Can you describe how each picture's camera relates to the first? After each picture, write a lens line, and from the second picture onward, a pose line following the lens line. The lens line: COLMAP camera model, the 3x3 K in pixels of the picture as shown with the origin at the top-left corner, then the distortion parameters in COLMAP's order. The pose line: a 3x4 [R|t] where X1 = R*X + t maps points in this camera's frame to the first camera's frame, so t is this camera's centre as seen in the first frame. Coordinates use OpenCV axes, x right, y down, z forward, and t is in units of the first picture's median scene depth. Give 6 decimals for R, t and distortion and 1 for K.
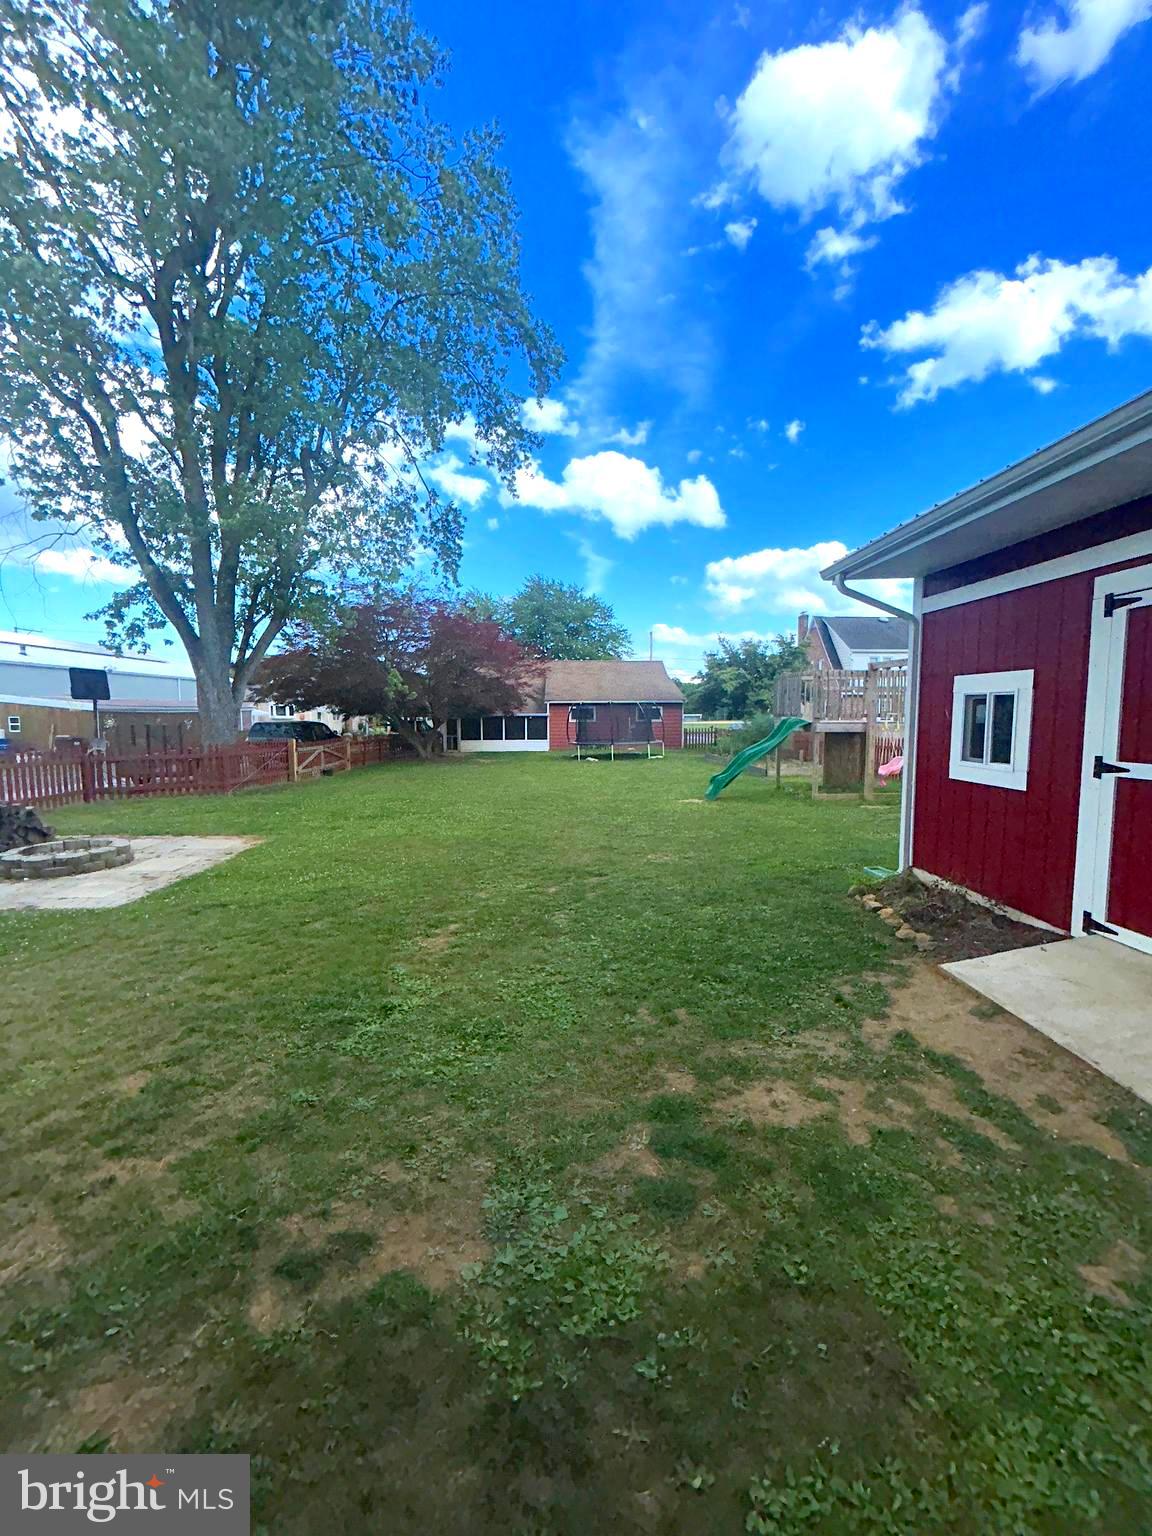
lens RADIAL K [[621.9, 0, 569.8], [0, 621.9, 767.9], [0, 0, 1]] dist [-0.000722, -0.000025]
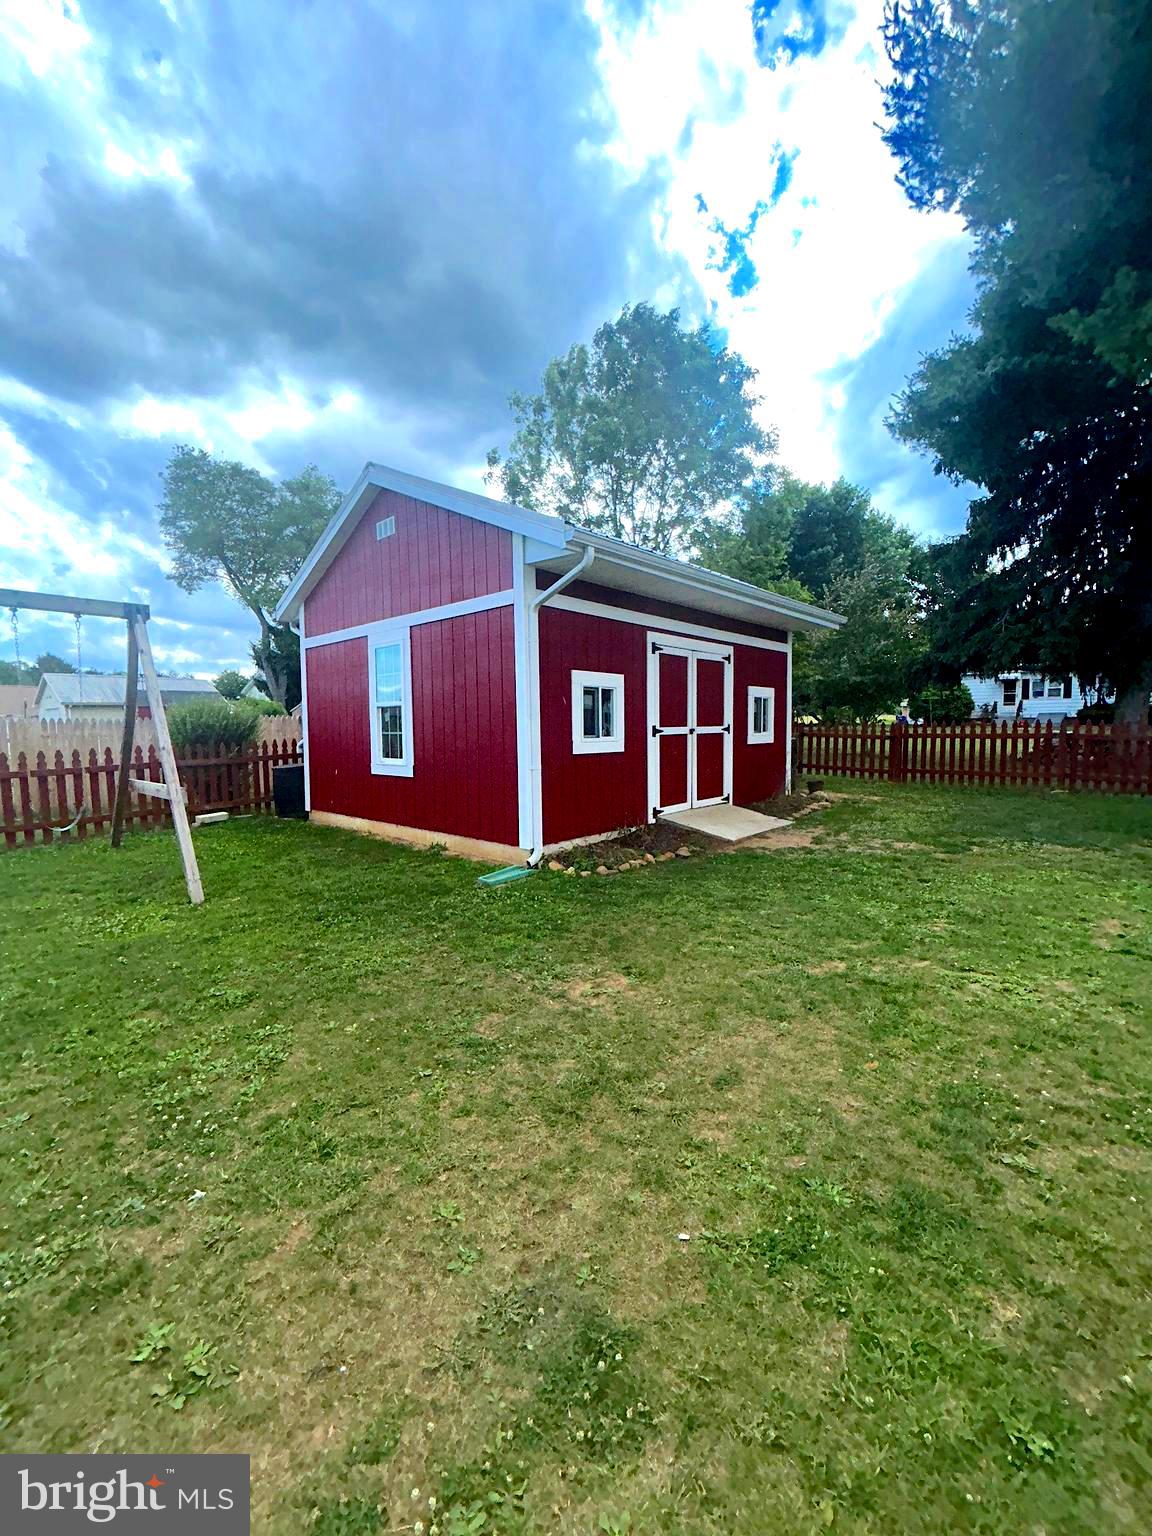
lens RADIAL K [[621.9, 0, 580.5], [0, 621.9, 766.4], [0, 0, 1]] dist [-0.000722, -0.000025]
pose [[-0.718013, -0.050809, 0.694173, -0.130151], [0.058985, 0.989302, 0.133422, -0.063929], [-0.693526, 0.136744, -0.707335, 0.984854]]
